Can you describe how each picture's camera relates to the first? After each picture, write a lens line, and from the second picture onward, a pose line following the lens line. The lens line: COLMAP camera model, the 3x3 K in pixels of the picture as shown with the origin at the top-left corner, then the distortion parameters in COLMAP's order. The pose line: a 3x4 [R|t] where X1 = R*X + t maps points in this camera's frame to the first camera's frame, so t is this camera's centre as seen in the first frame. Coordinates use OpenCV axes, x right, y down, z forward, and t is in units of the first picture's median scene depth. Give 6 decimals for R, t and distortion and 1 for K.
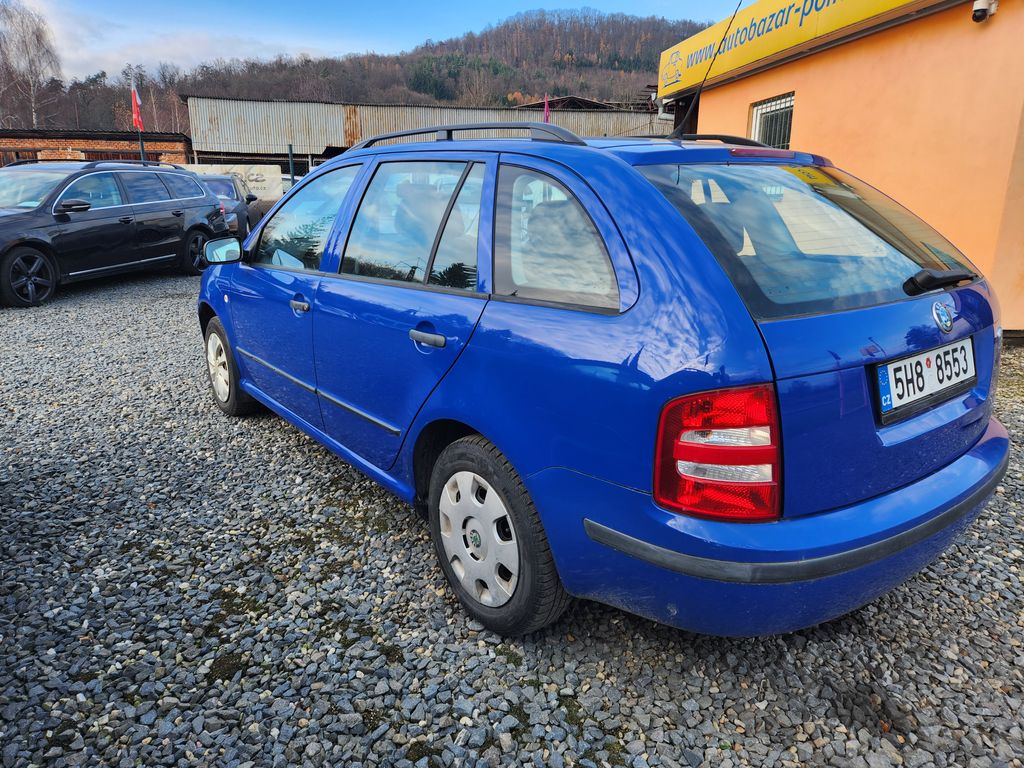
lens RADIAL K [[685.7, 0, 512.0], [0, 685.7, 384.0], [0, 0, 1]] dist [0.071025, -0.049423]
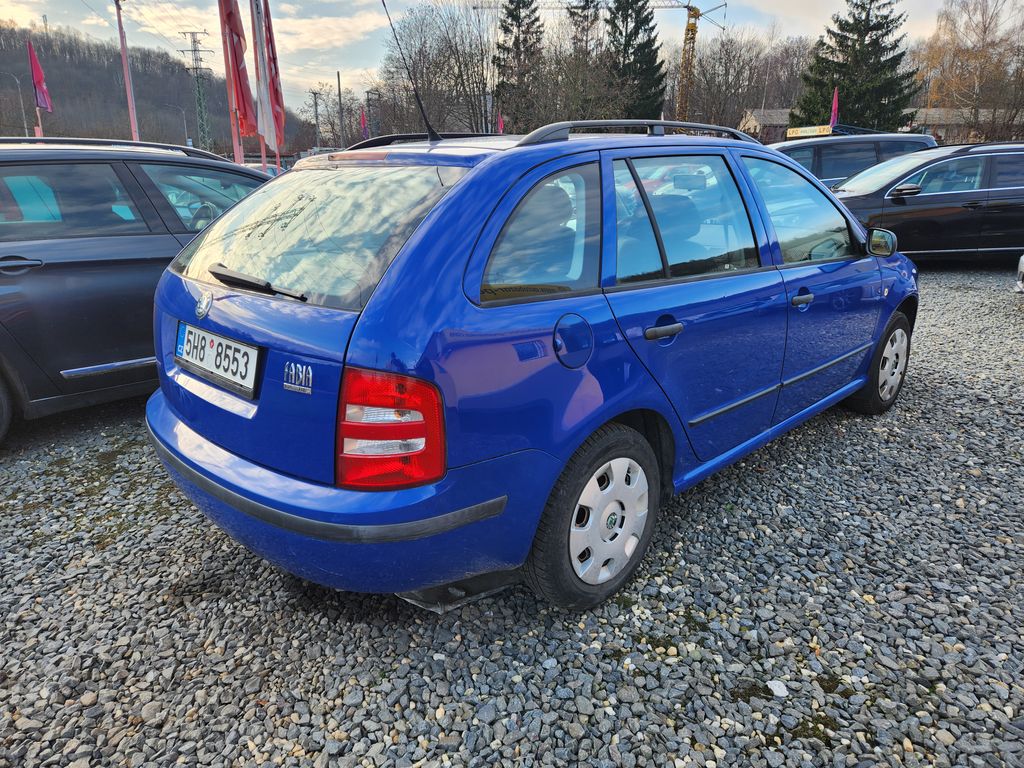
lens RADIAL K [[685.7, 0, 512.0], [0, 685.7, 384.0], [0, 0, 1]] dist [0.071025, -0.049423]
pose [[0.116318, 0.290576, -0.949755, 0.094470], [-0.264729, 0.930724, 0.252332, -0.020857], [0.957282, 0.222077, 0.185184, 0.068495]]
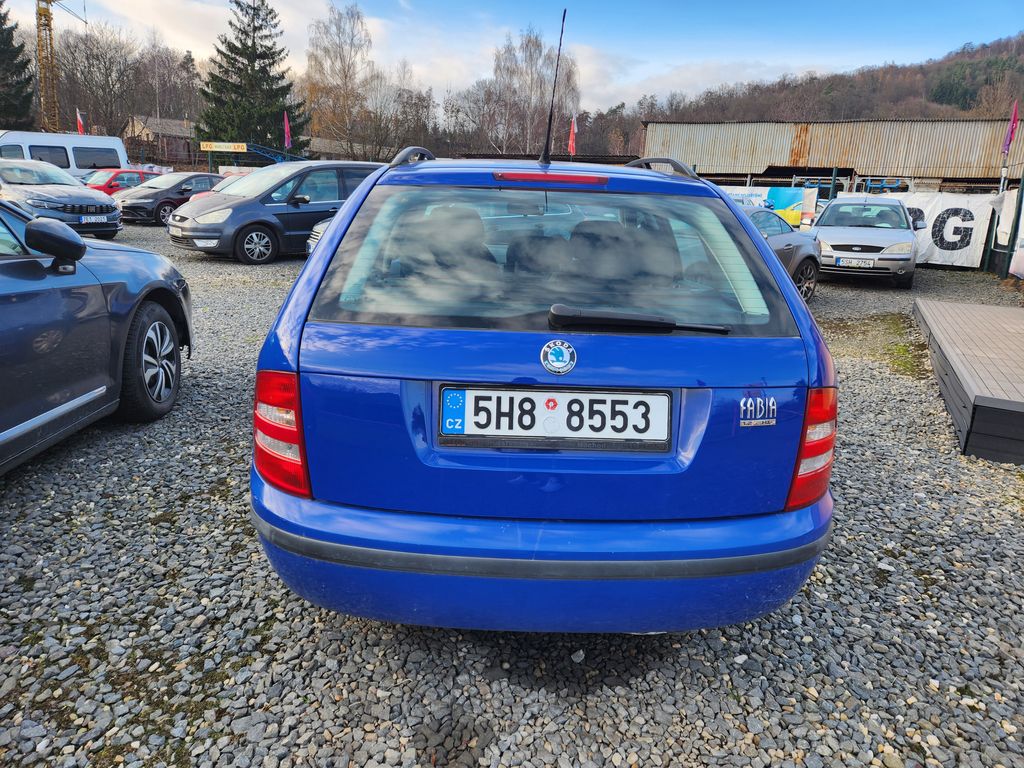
lens RADIAL K [[685.7, 0, 512.0], [0, 685.7, 384.0], [0, 0, 1]] dist [0.071025, -0.049423]
pose [[0.802636, 0.186627, -0.566521, 0.057222], [-0.201058, 0.978857, 0.037607, -0.004290], [0.561562, 0.083719, 0.823189, 0.011585]]
